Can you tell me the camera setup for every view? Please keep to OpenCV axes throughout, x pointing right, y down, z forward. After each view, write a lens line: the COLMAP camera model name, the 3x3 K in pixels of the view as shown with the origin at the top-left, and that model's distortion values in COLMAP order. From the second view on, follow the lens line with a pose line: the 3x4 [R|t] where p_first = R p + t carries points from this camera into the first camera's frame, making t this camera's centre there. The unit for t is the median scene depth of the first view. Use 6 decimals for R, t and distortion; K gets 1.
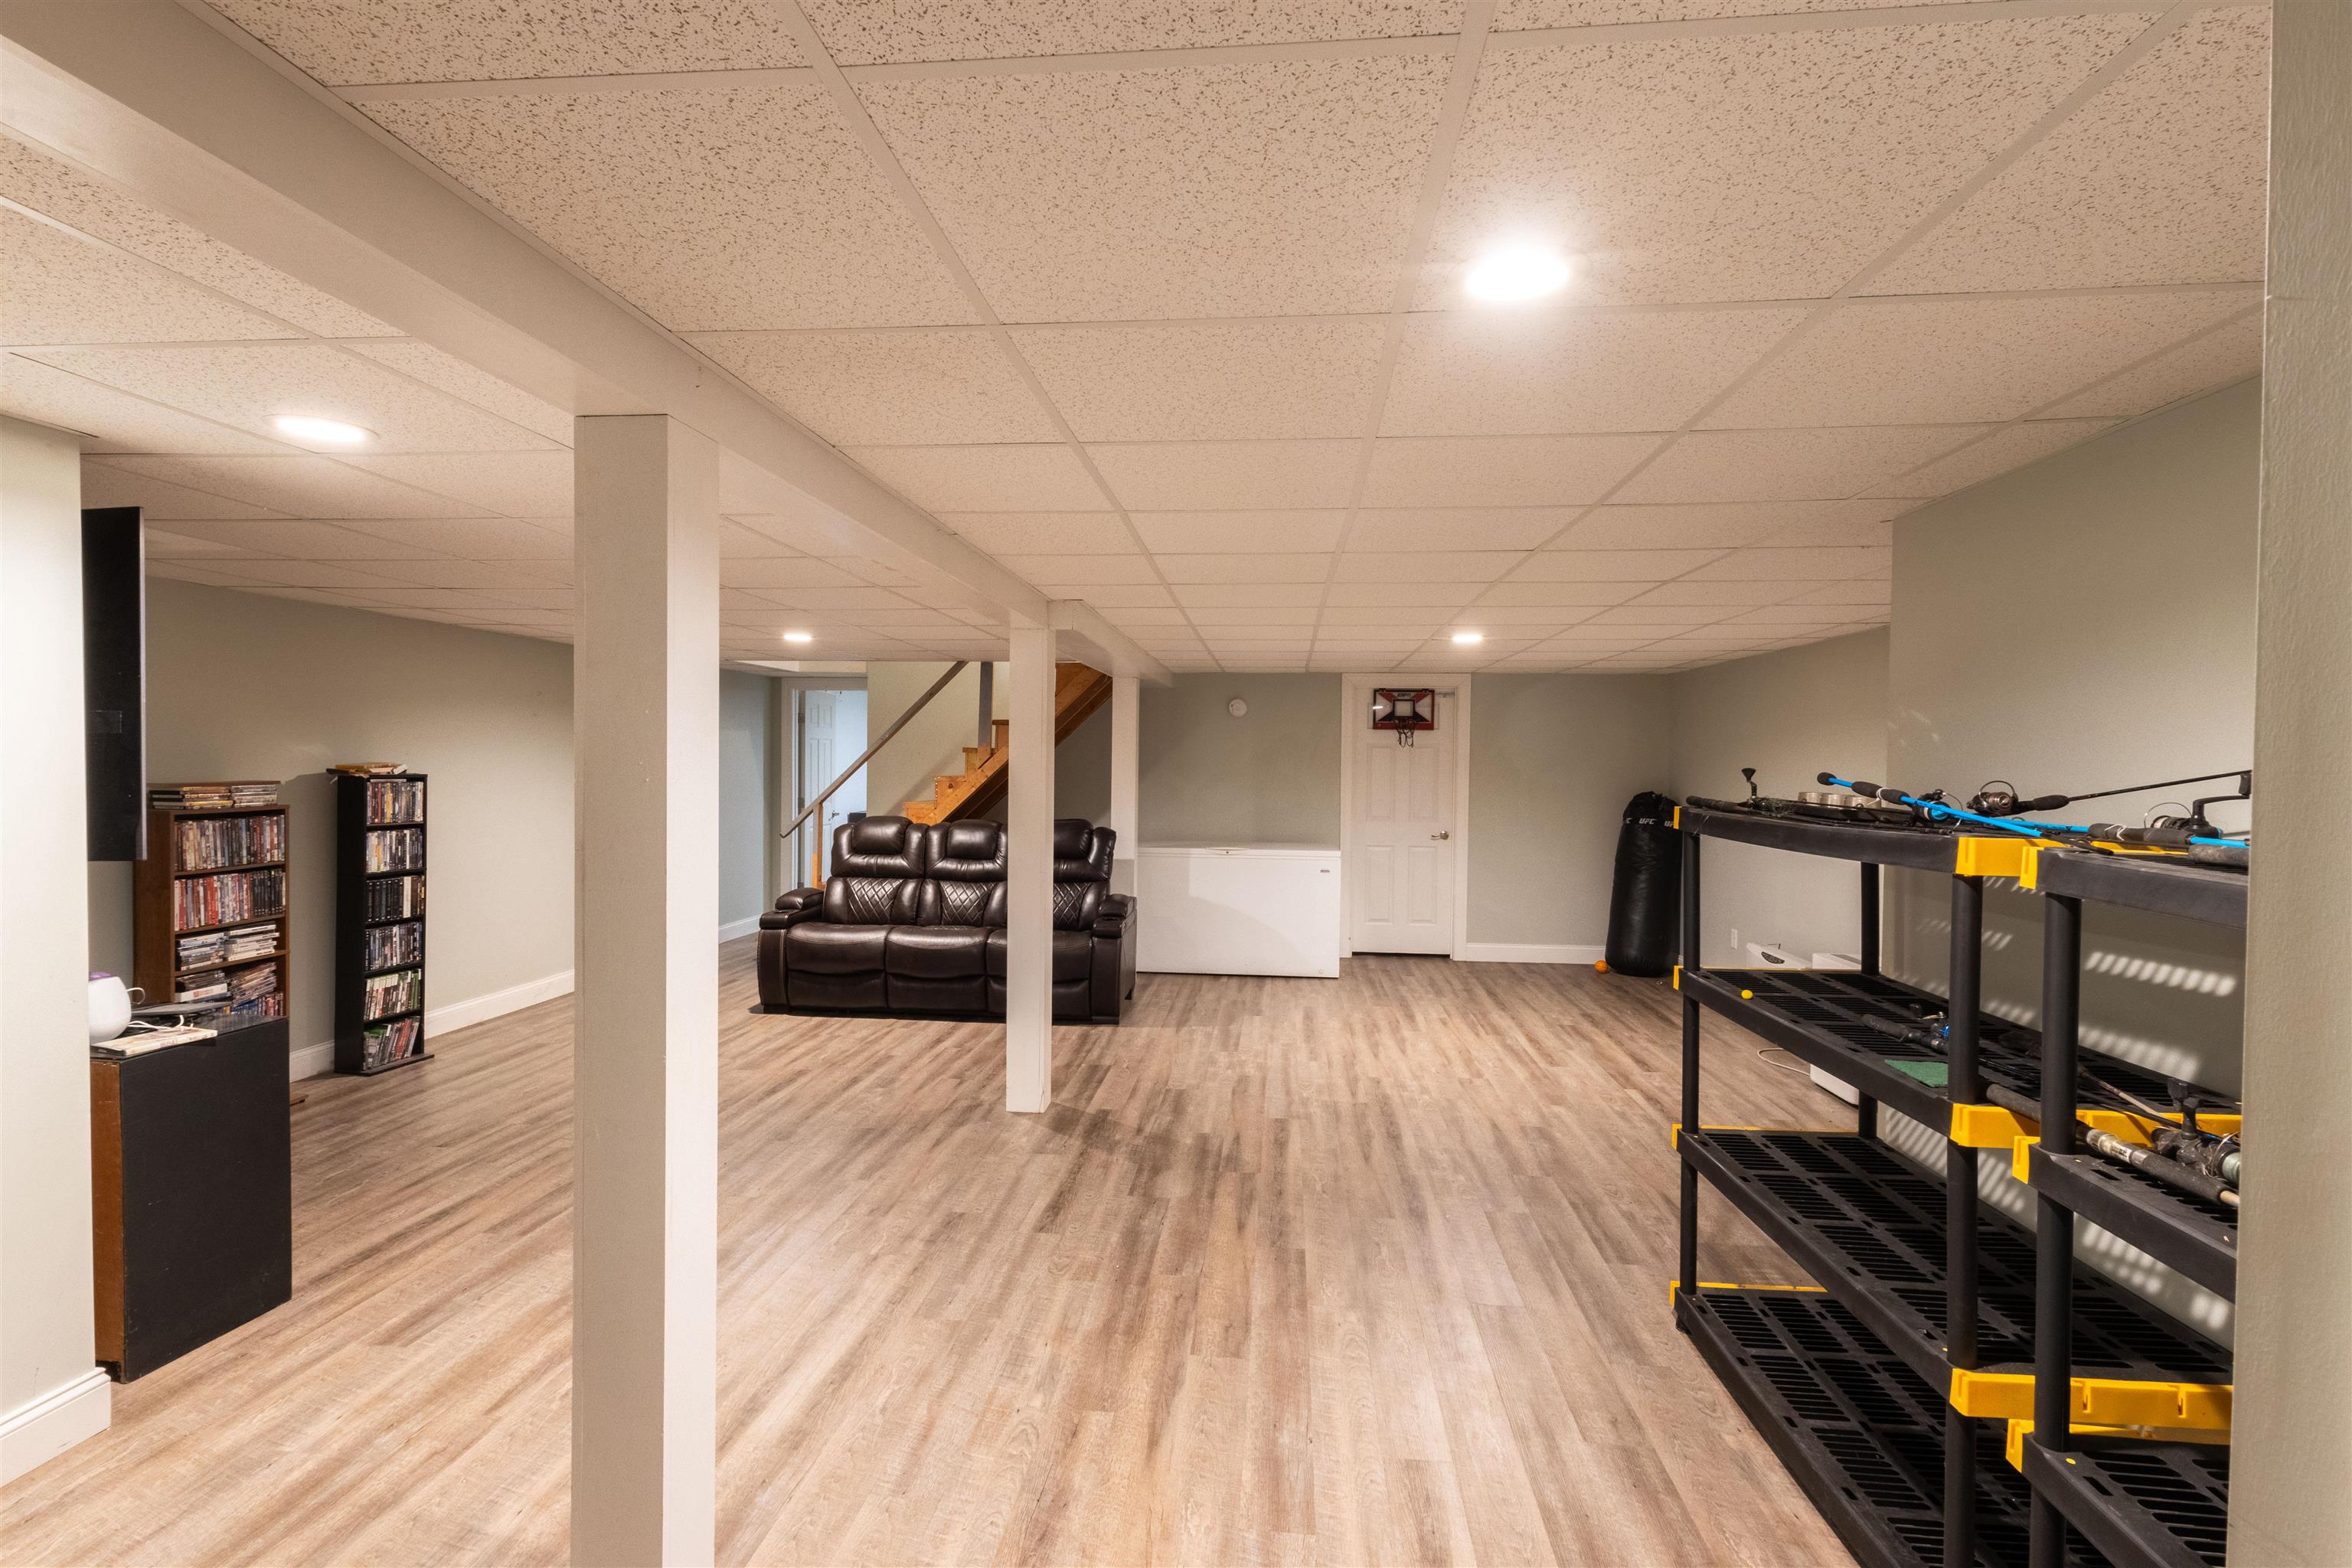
lens RADIAL K [[1081.9, 0, 1180.2], [0, 1081.9, 776.7], [0, 0, 1]] dist [0.002021, 0.001214]
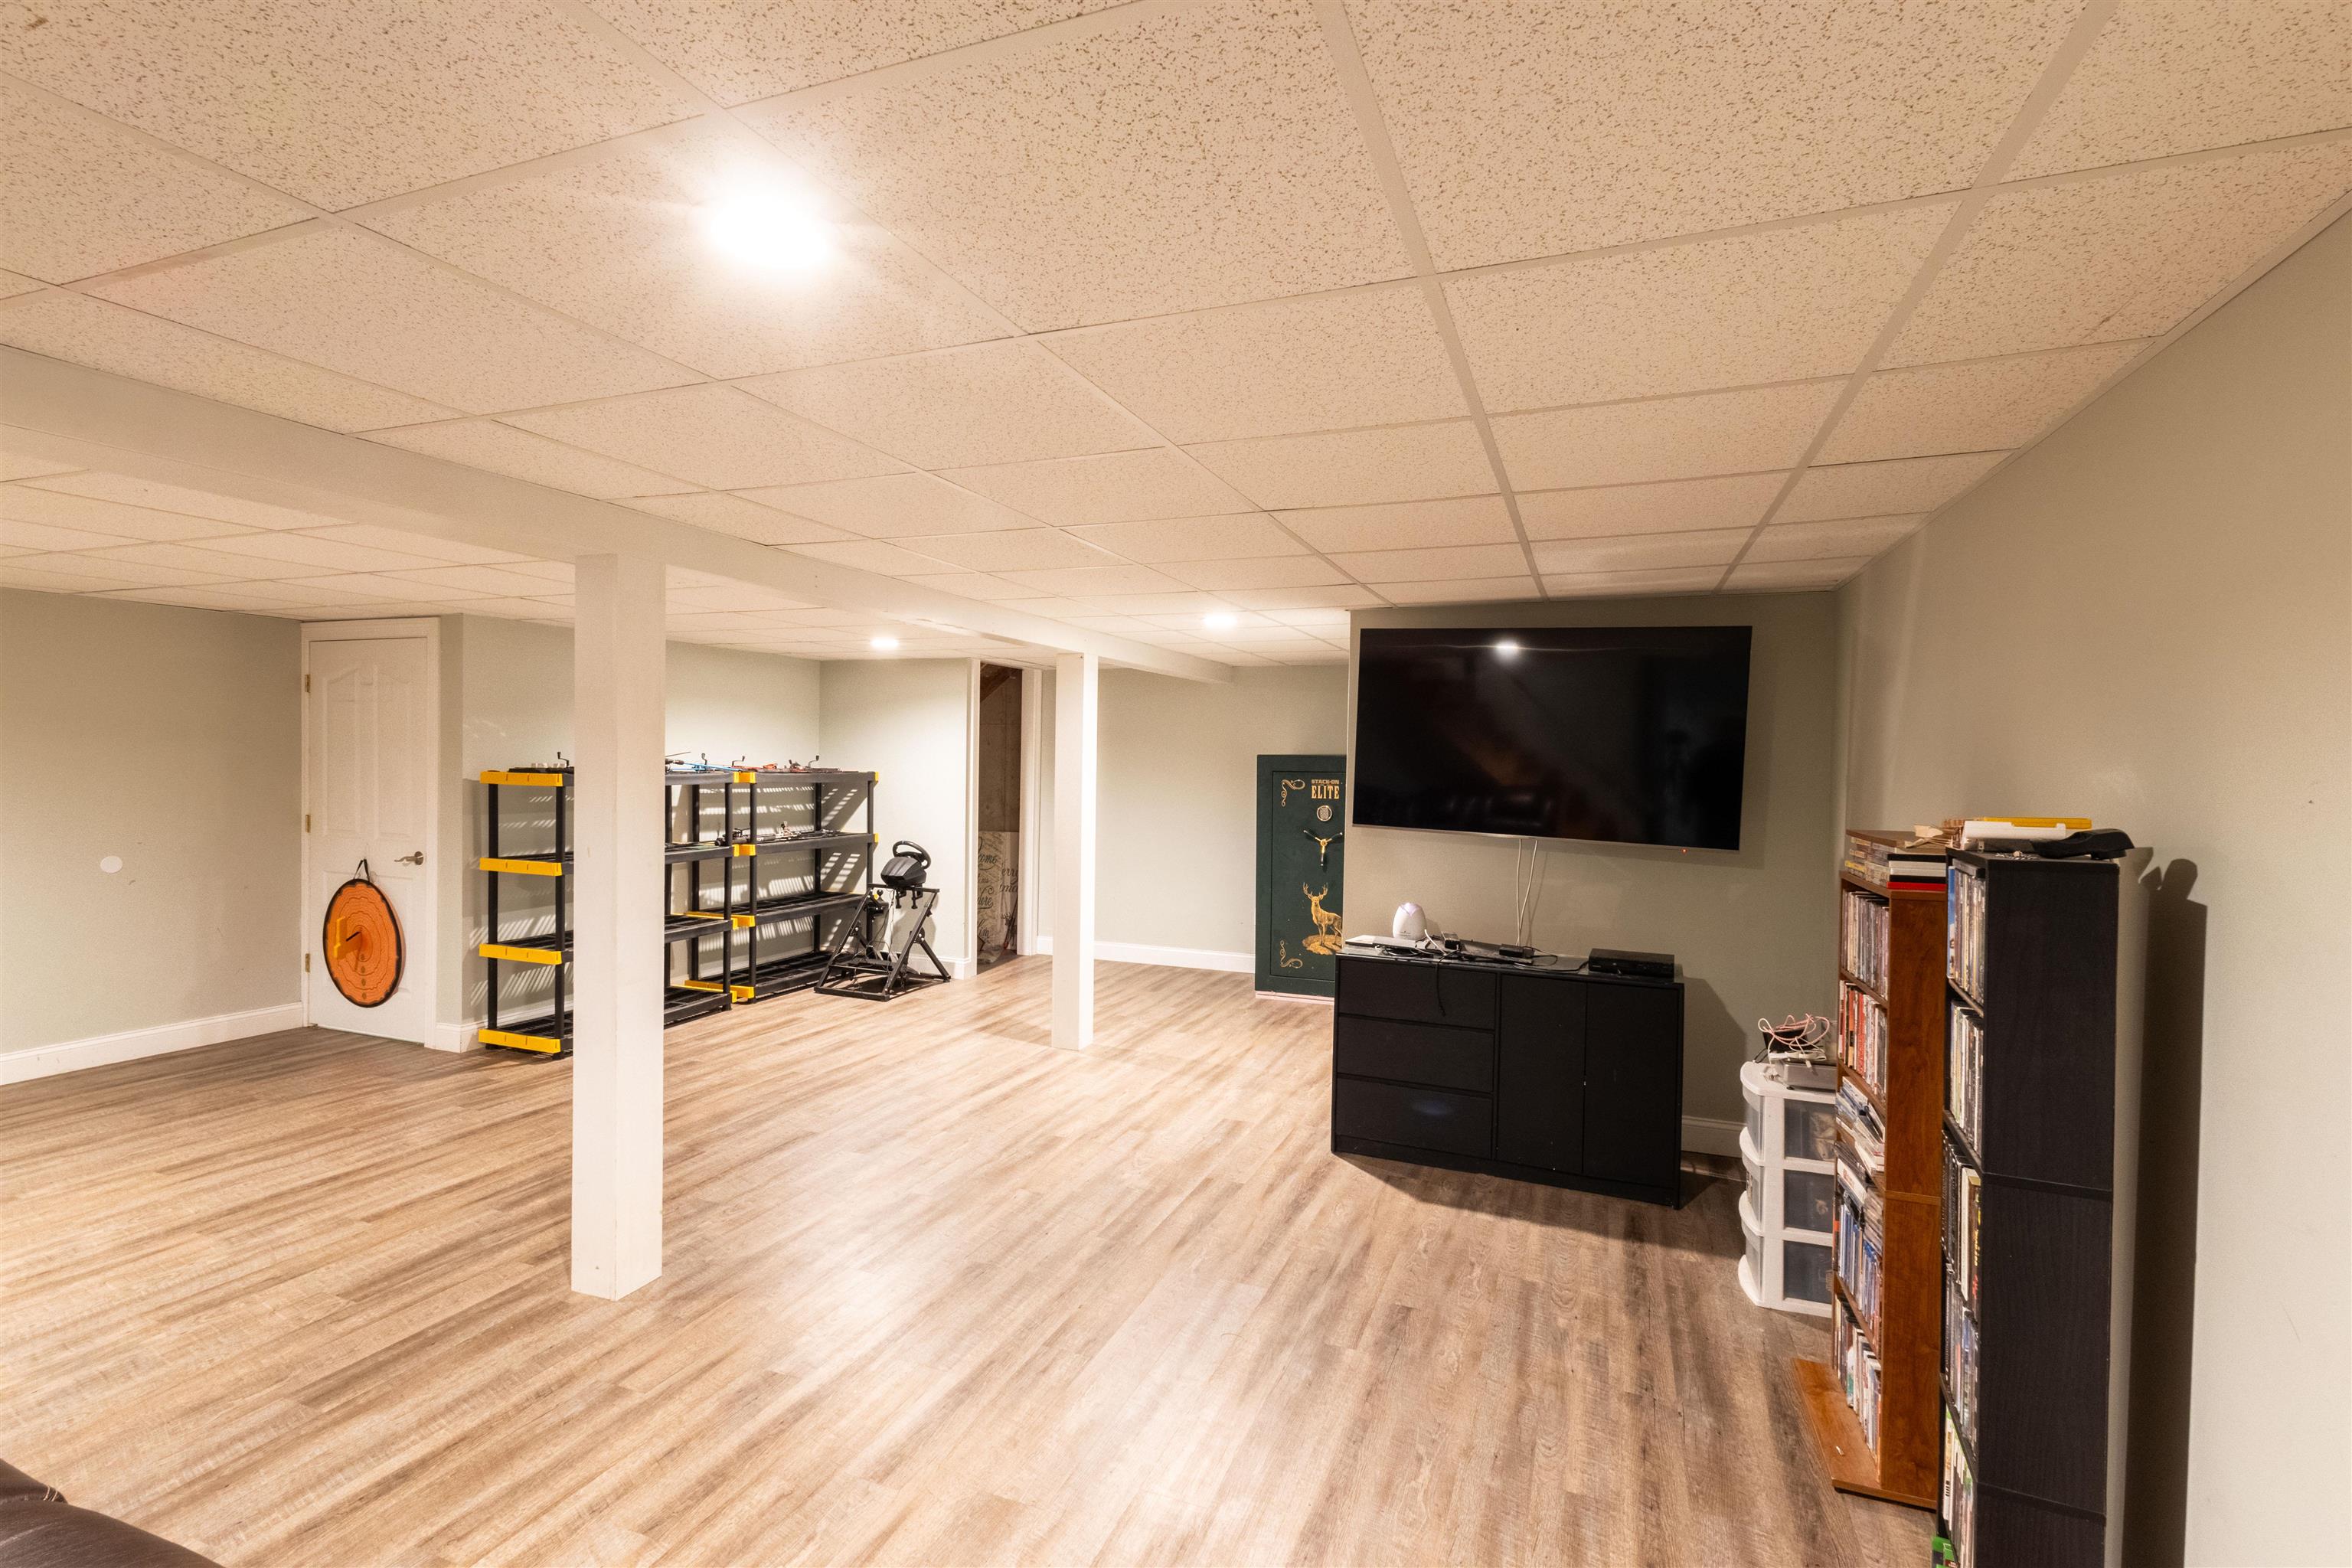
lens RADIAL K [[1081.9, 0, 1178.0], [0, 1081.9, 772.0], [0, 0, 1]] dist [0.002021, 0.001214]
pose [[-0.960041, -0.031670, 0.278063, -0.797631], [-0.023256, 0.999168, 0.033505, -0.044862], [-0.278893, 0.025700, -0.959978, 1.904622]]
